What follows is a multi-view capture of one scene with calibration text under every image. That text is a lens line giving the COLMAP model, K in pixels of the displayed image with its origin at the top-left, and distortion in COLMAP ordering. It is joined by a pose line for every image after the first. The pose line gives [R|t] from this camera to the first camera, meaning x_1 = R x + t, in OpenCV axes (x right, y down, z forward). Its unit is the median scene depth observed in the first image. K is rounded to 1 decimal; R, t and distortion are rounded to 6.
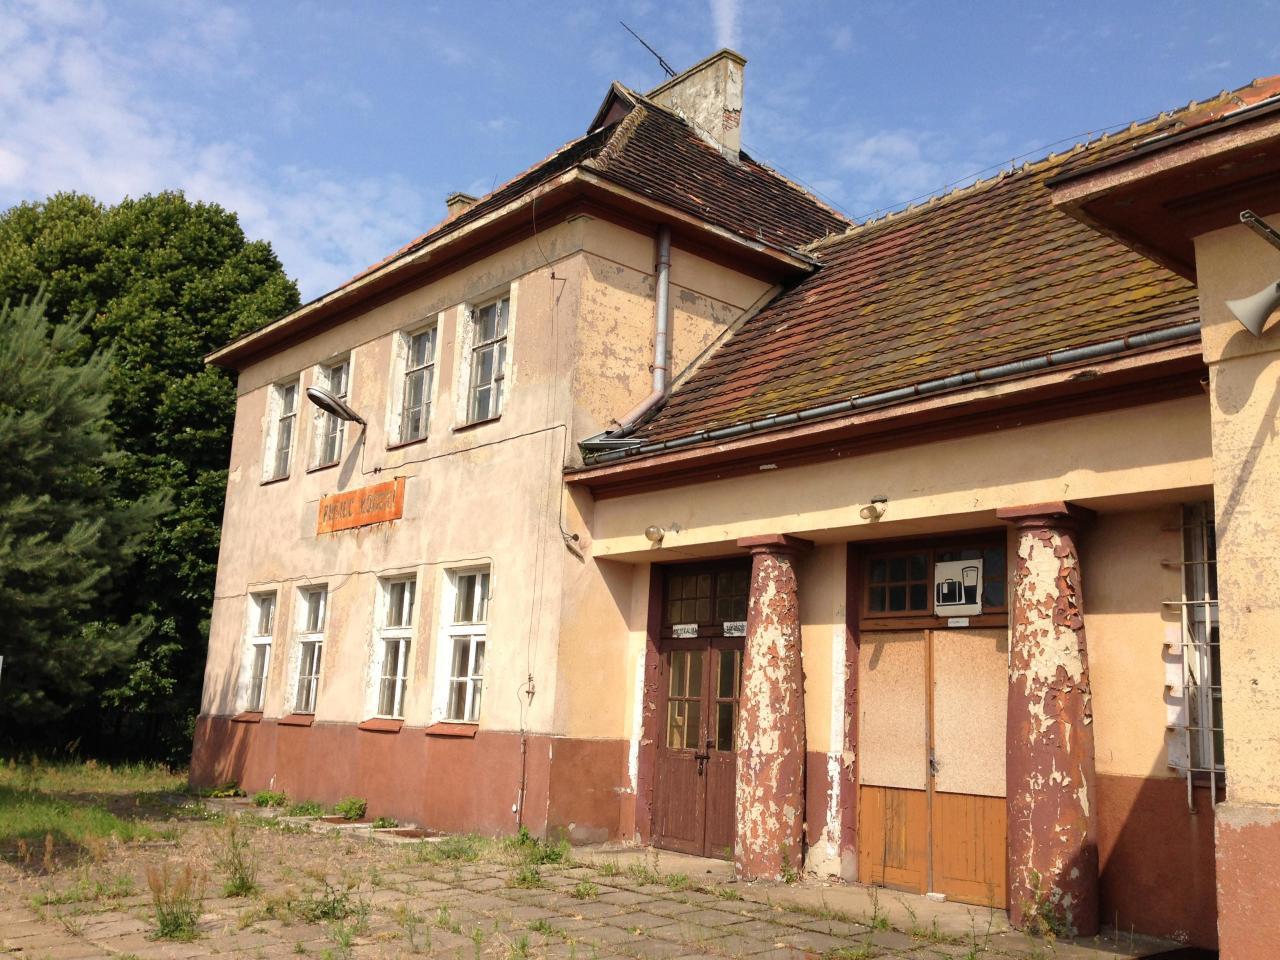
lens RADIAL K [[1198.5, 0, 644.9], [0, 1198.5, 476.1], [0, 0, 1]] dist [0.009271, 0.000000]
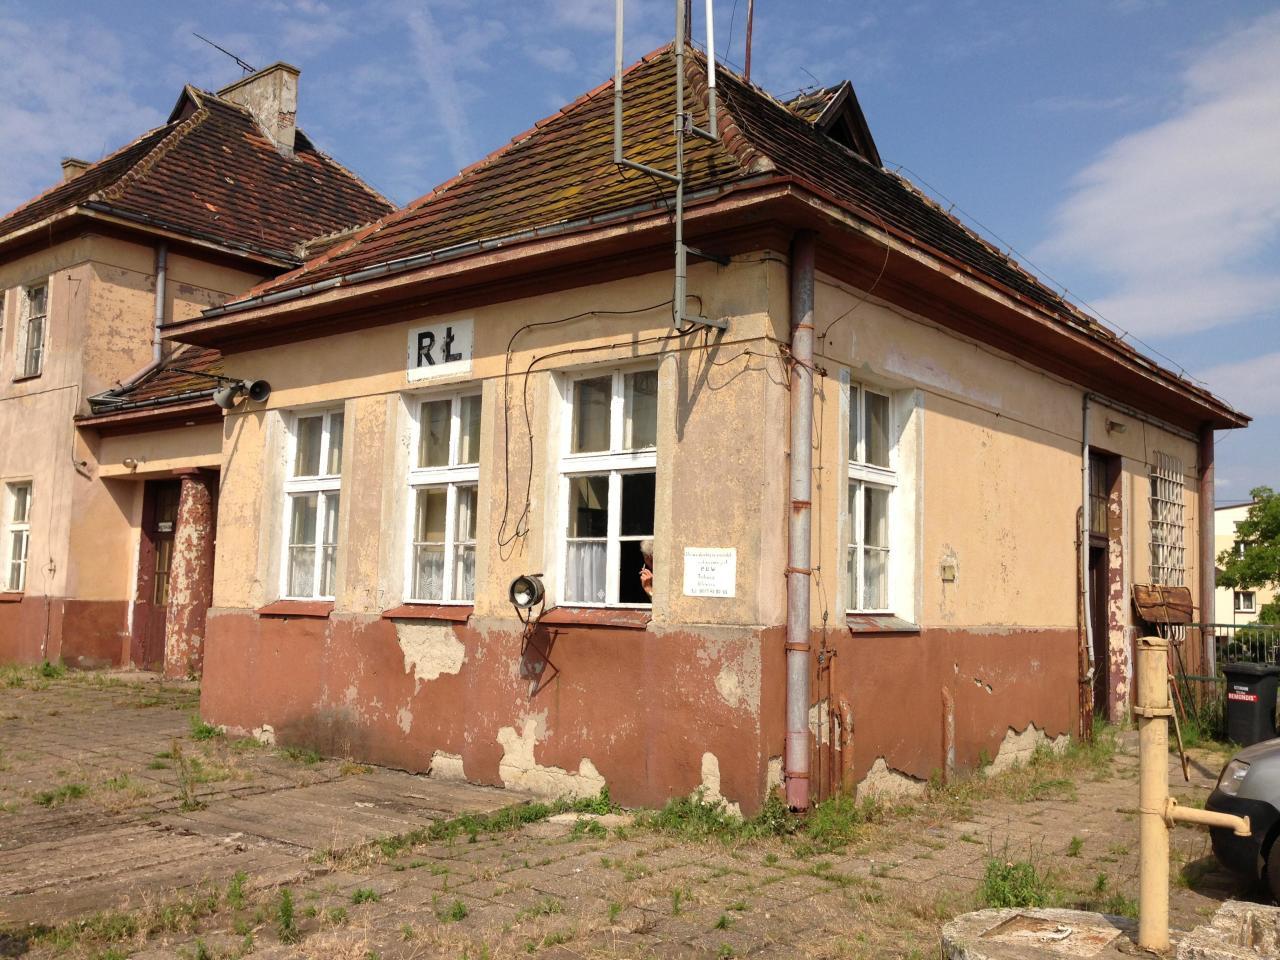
lens RADIAL K [[1198.5, 0, 636.8], [0, 1198.5, 487.9], [0, 0, 1]] dist [0.009271, 0.000000]
pose [[0.984332, -0.001421, 0.176319, 0.339093], [-0.017095, 0.994488, 0.103447, -0.081100], [-0.175494, -0.104840, 0.978882, -0.538086]]
